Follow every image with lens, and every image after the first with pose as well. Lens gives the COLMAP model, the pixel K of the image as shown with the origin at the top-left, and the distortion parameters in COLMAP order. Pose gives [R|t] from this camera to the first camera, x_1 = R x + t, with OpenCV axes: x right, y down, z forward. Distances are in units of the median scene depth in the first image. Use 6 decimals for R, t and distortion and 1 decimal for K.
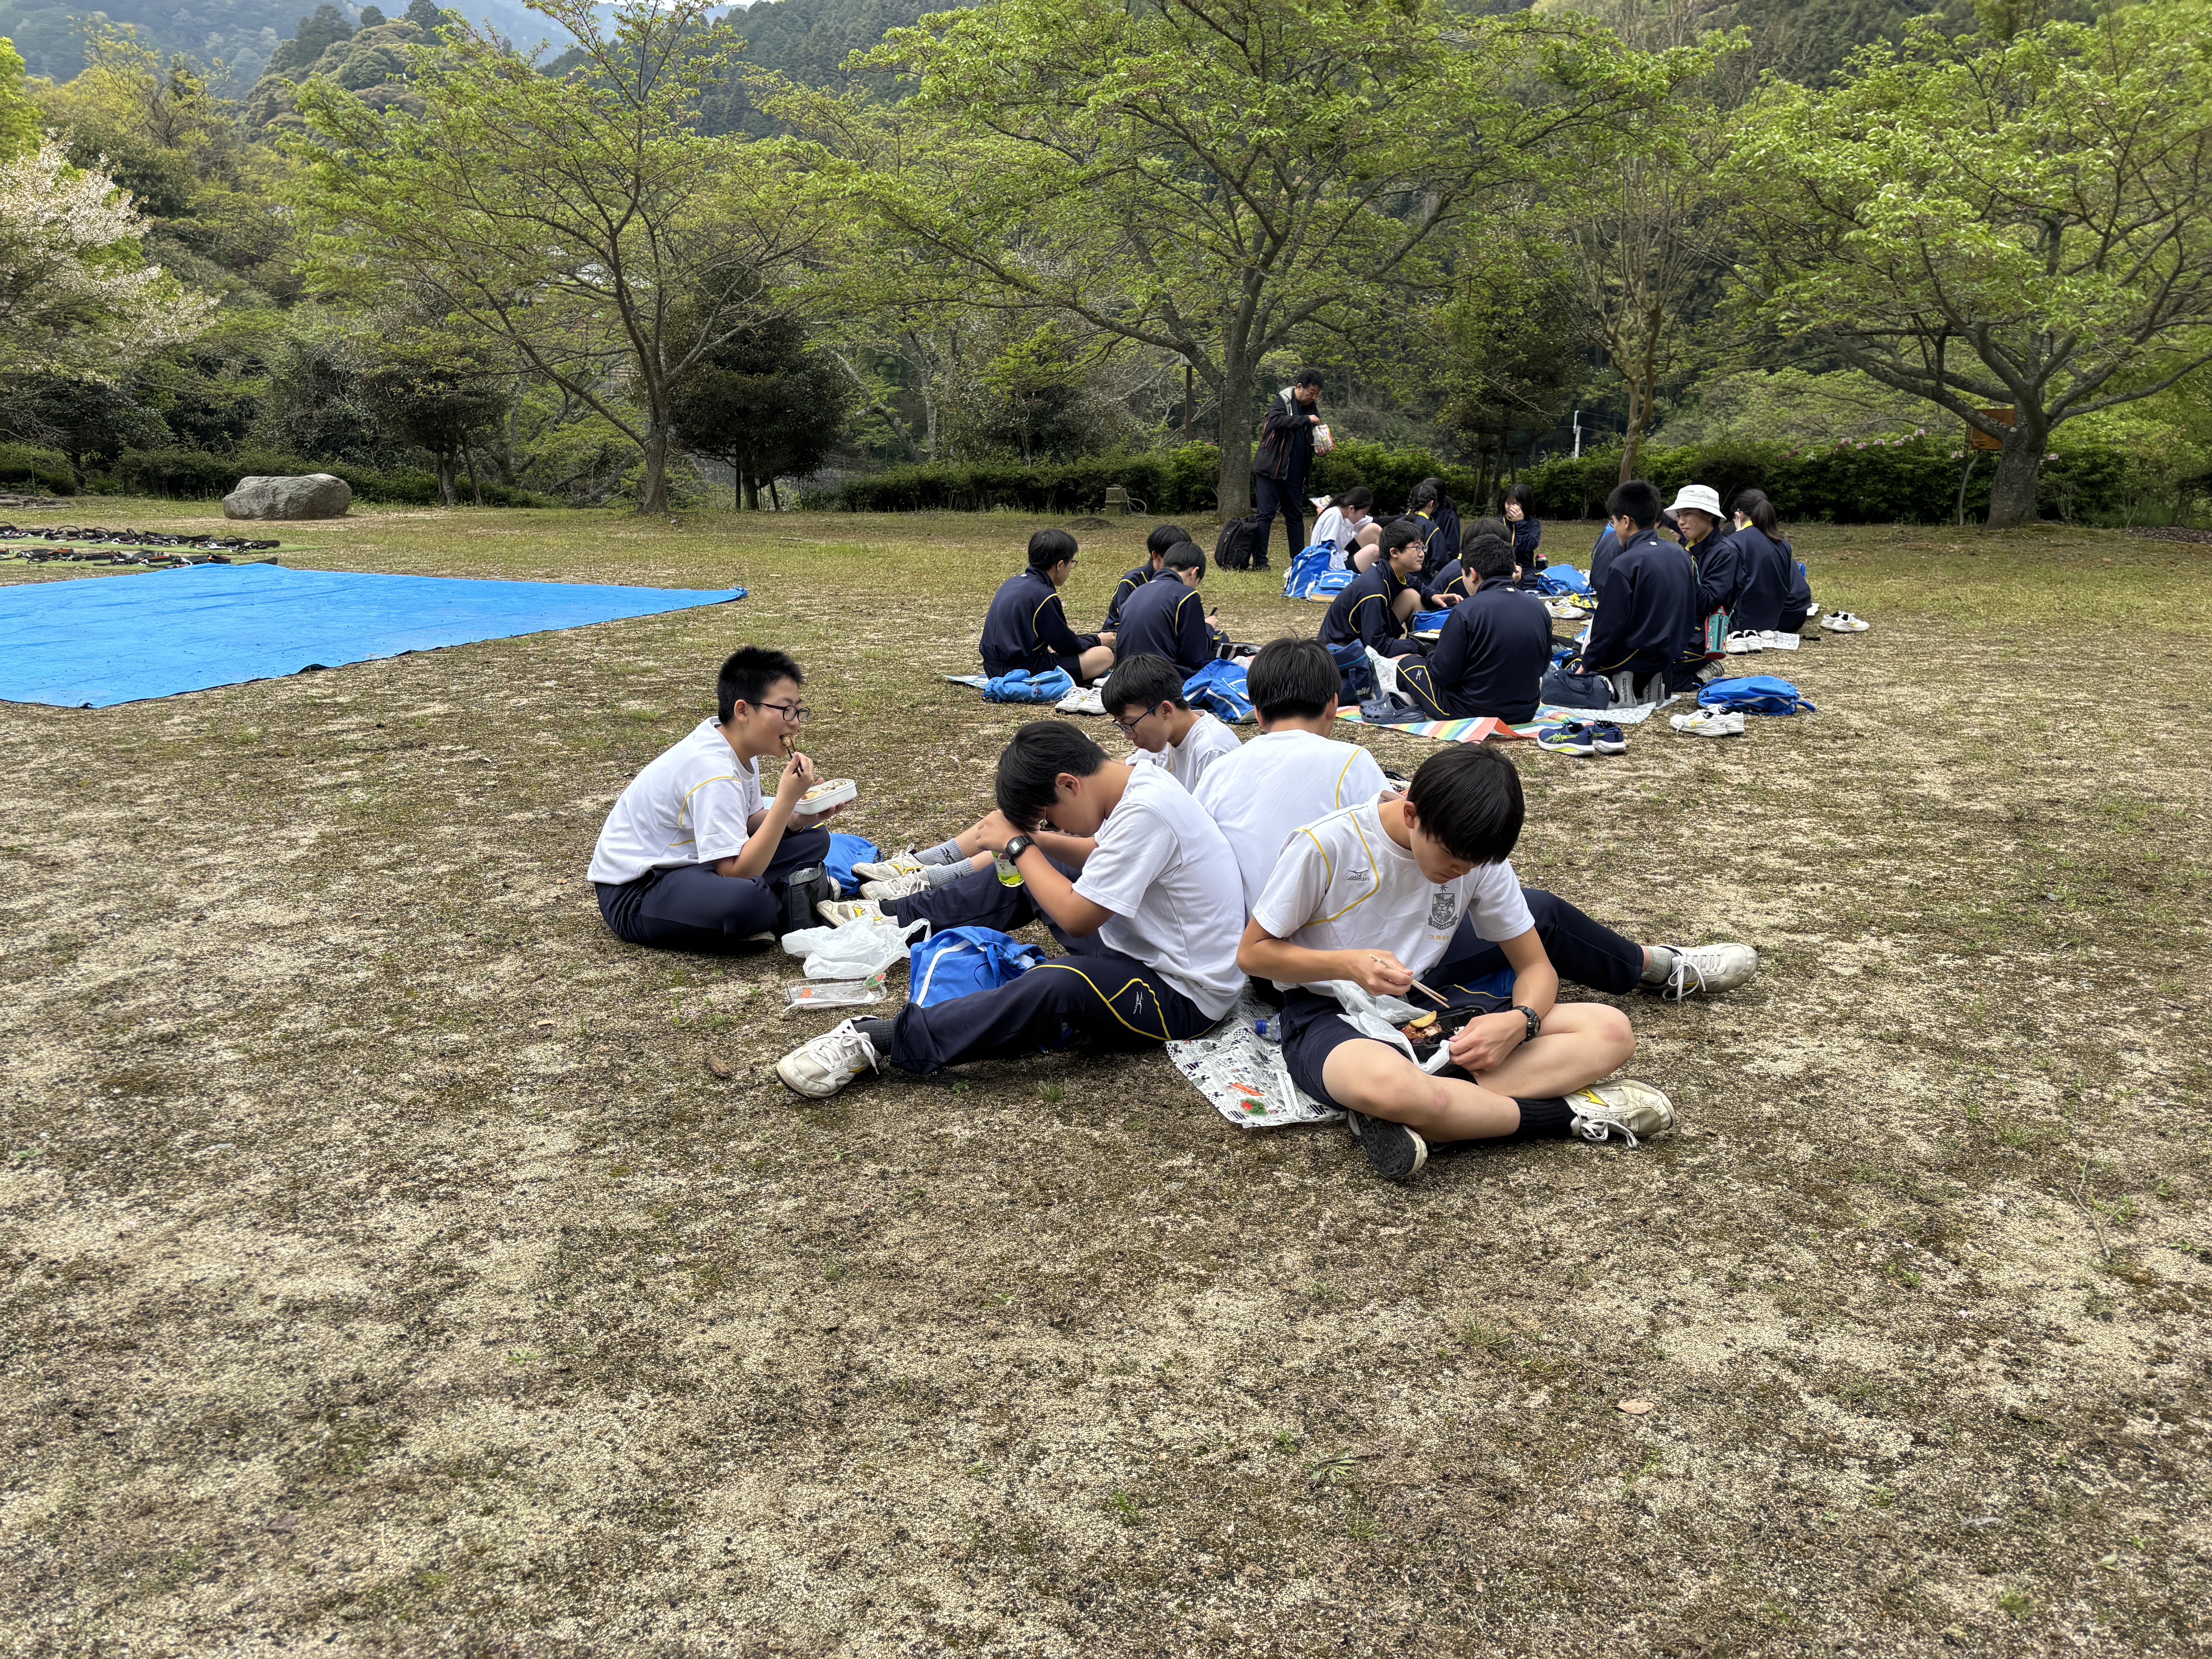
lens RADIAL K [[1672.8, 0, 1113.7], [0, 1672.8, 829.1], [0, 0, 1]] dist [0.059943, -0.043859]
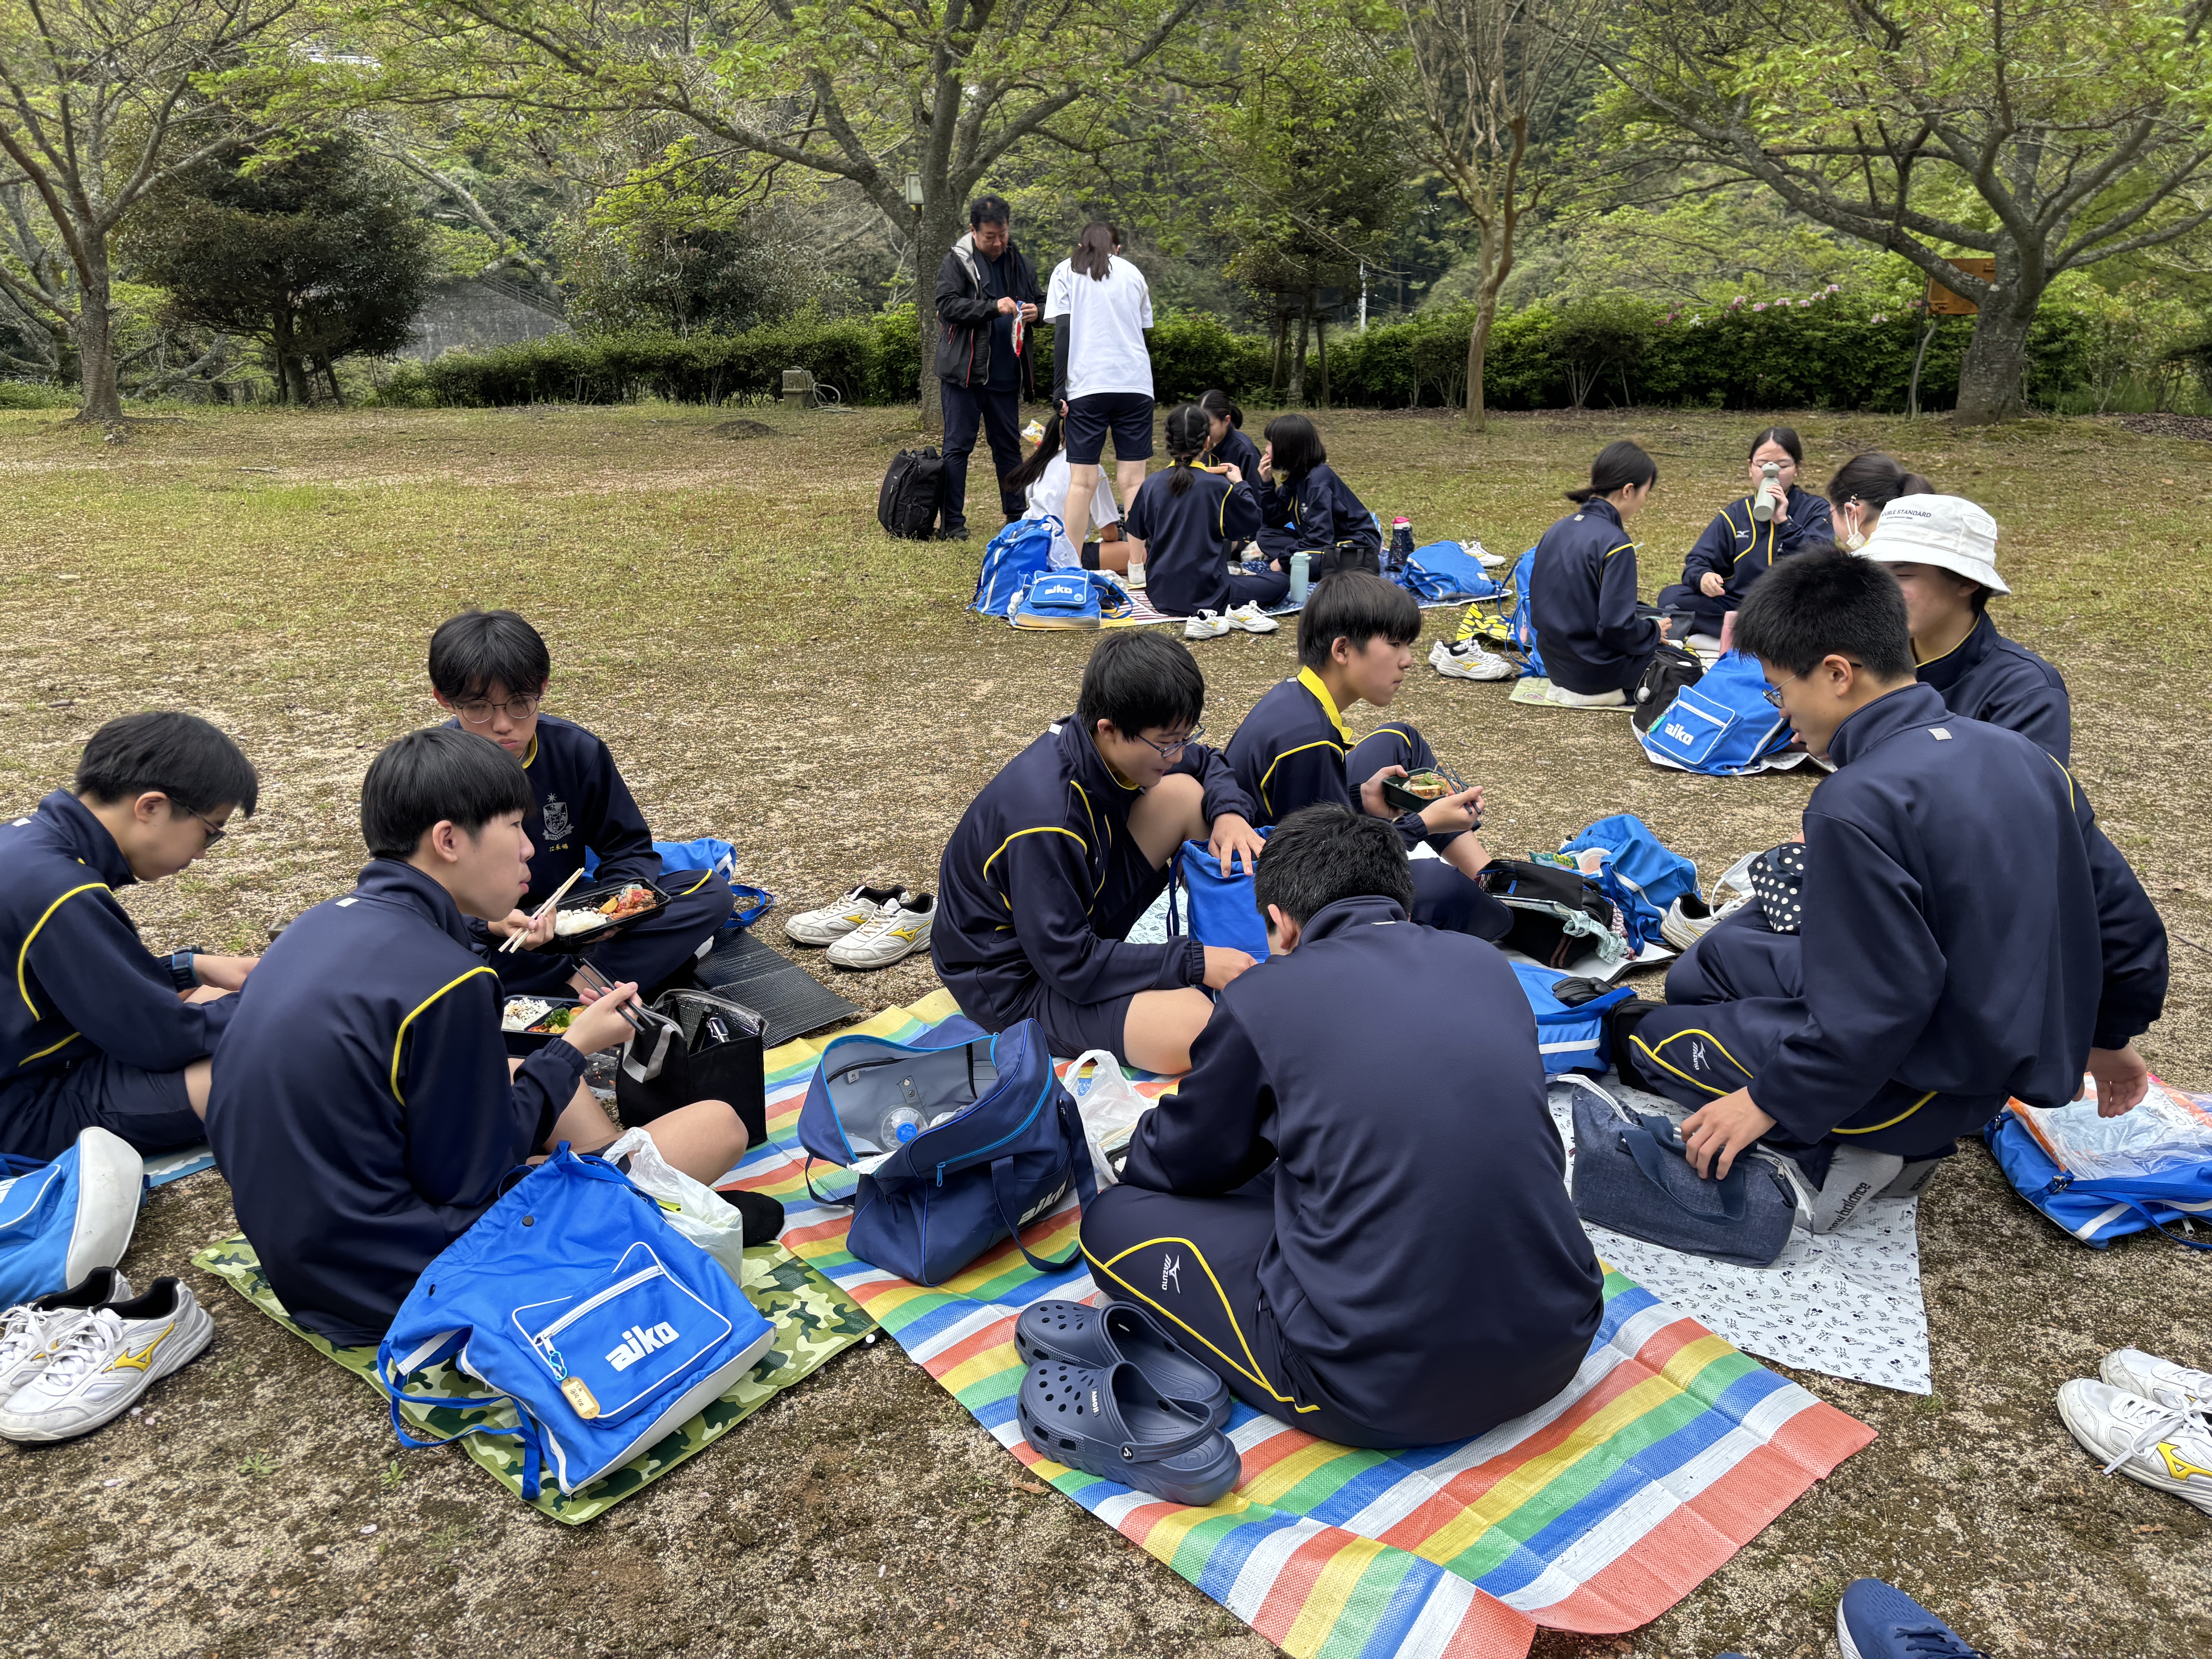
lens RADIAL K [[1697.7, 0, 1106.0], [0, 1697.7, 829.5], [0, 0, 1]] dist [-0.002777, 0.048879]
pose [[0.992376, -0.045903, 0.114380, 0.044611], [0.036352, 0.995783, 0.084229, -0.065614], [-0.117764, -0.079429, 0.989860, 0.248214]]
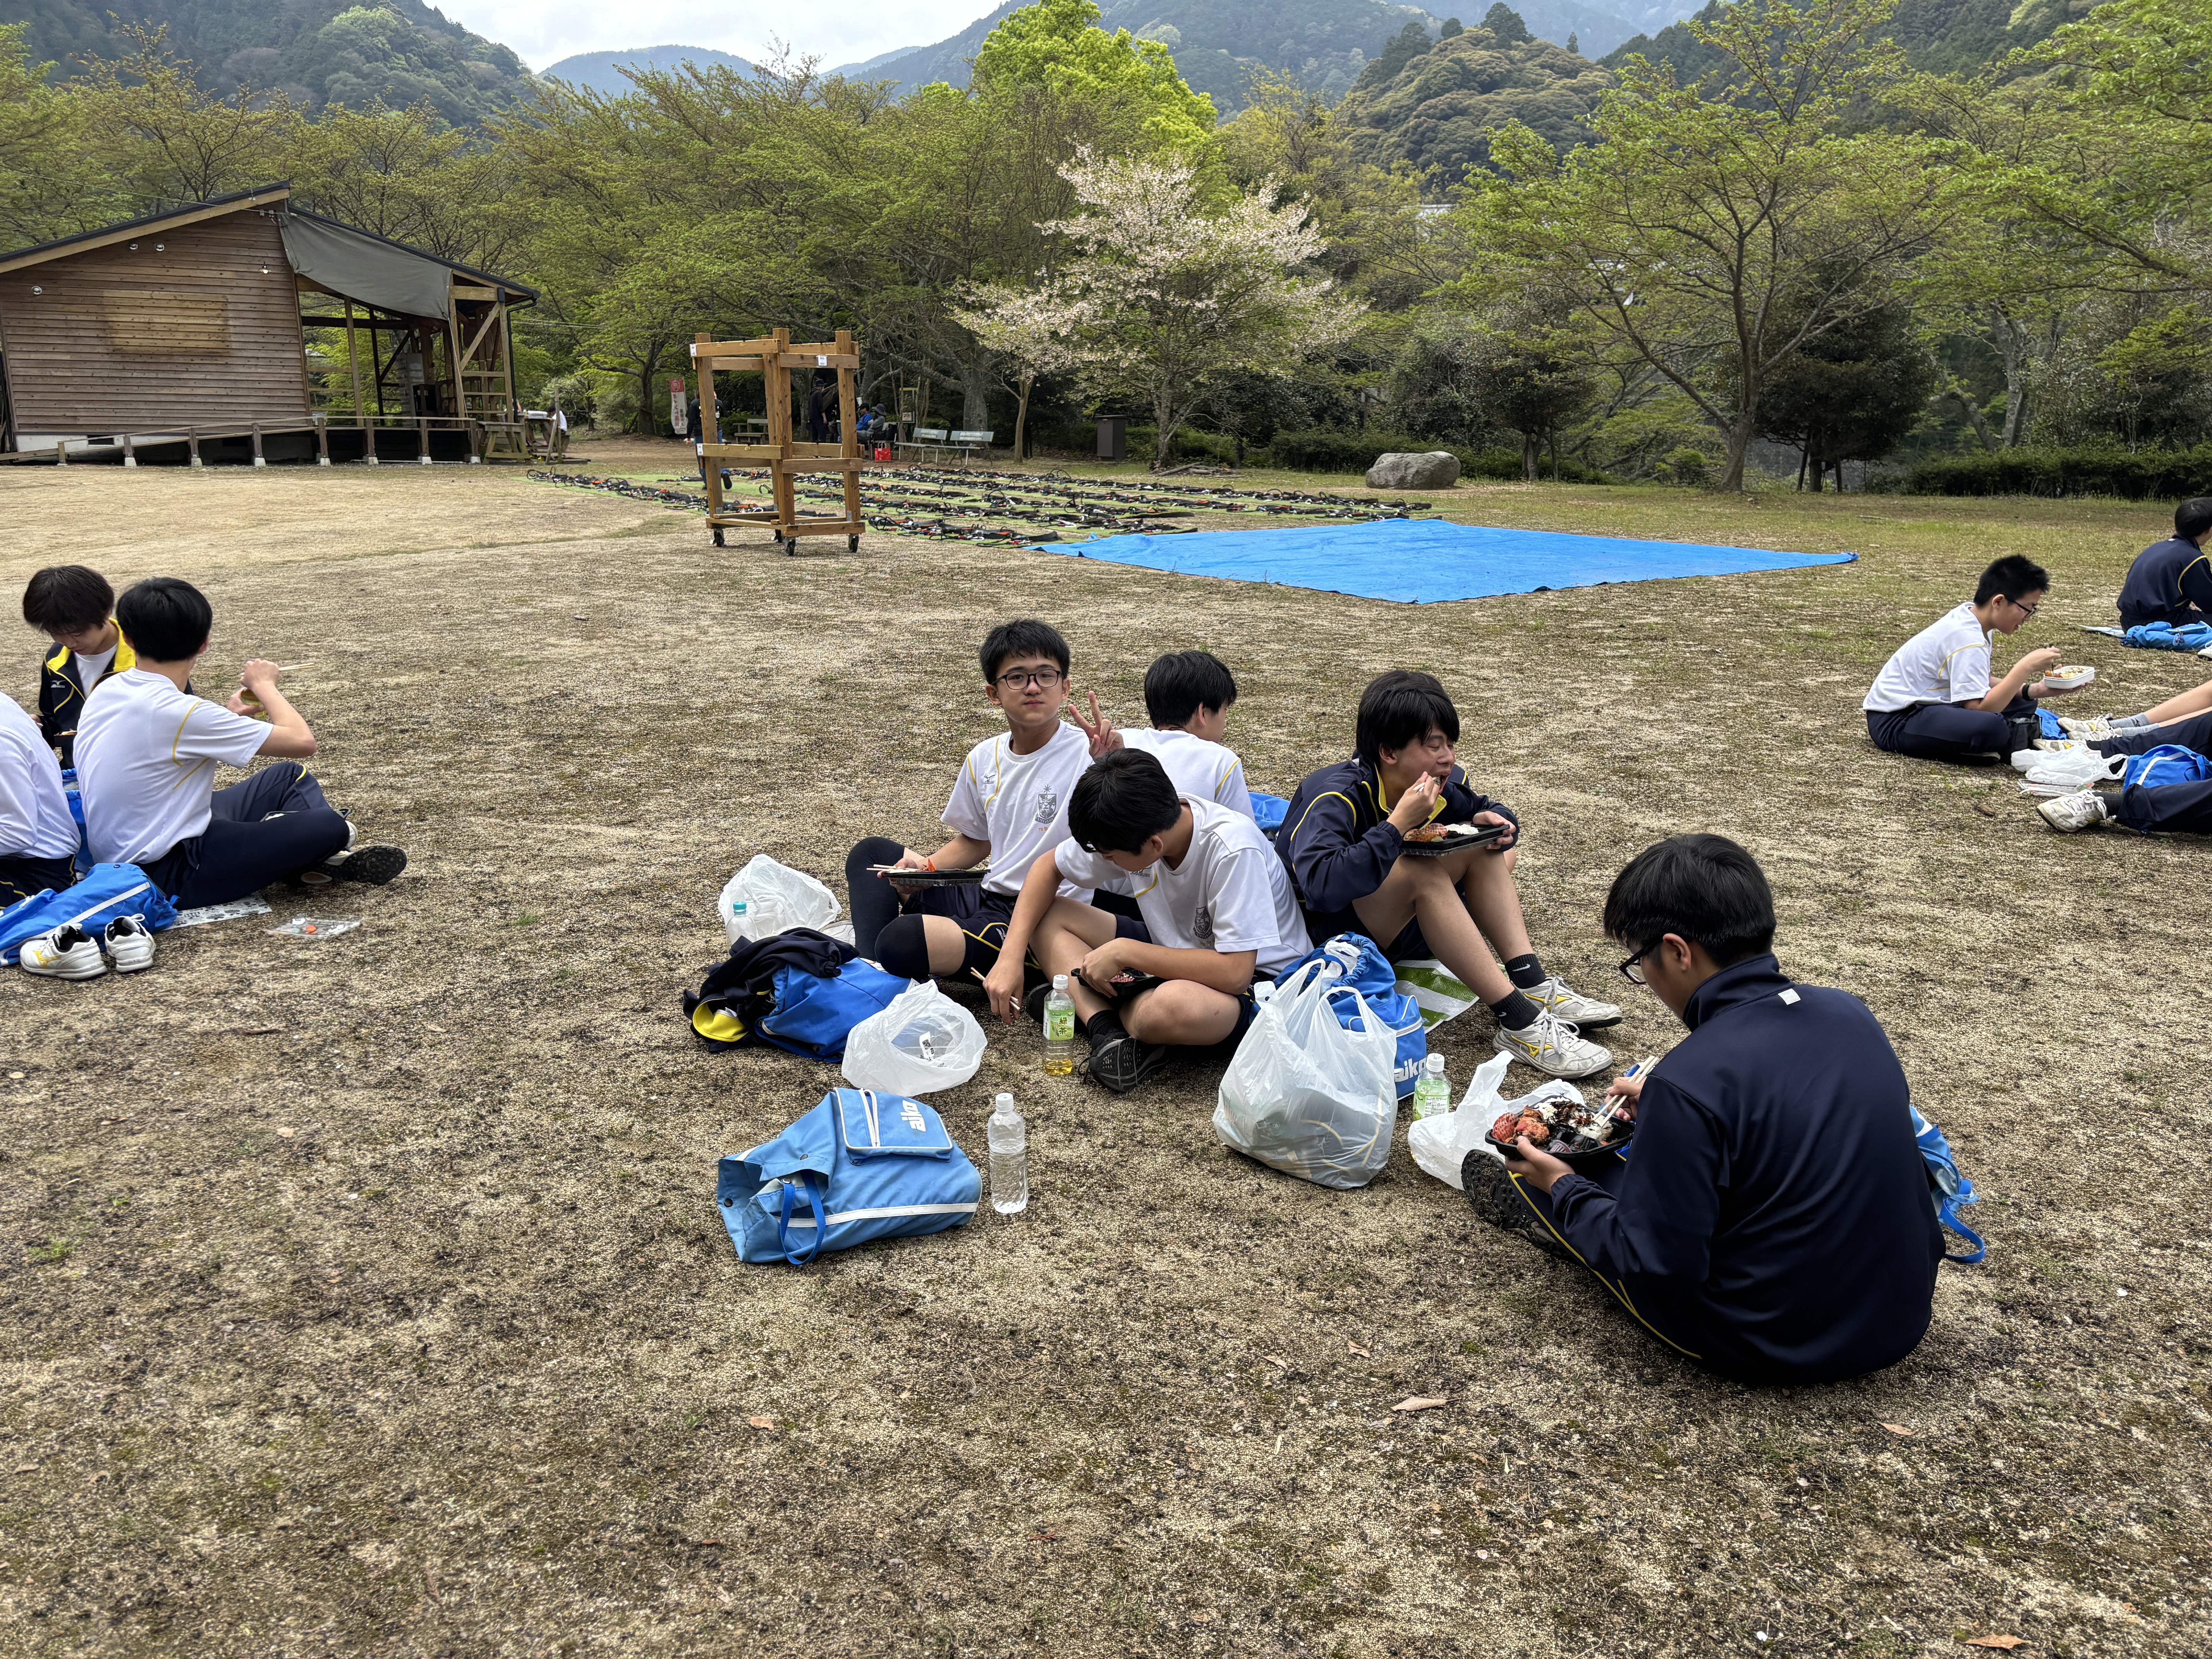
lens RADIAL K [[1674.7, 0, 1104.7], [0, 1674.7, 862.8], [0, 0, 1]] dist [0.010593, -0.027082]
pose [[0.843546, 0.144605, -0.517223, -0.019472], [-0.130235, 0.989402, 0.064215, 0.034222], [0.521027, 0.013192, 0.853438, -0.135048]]
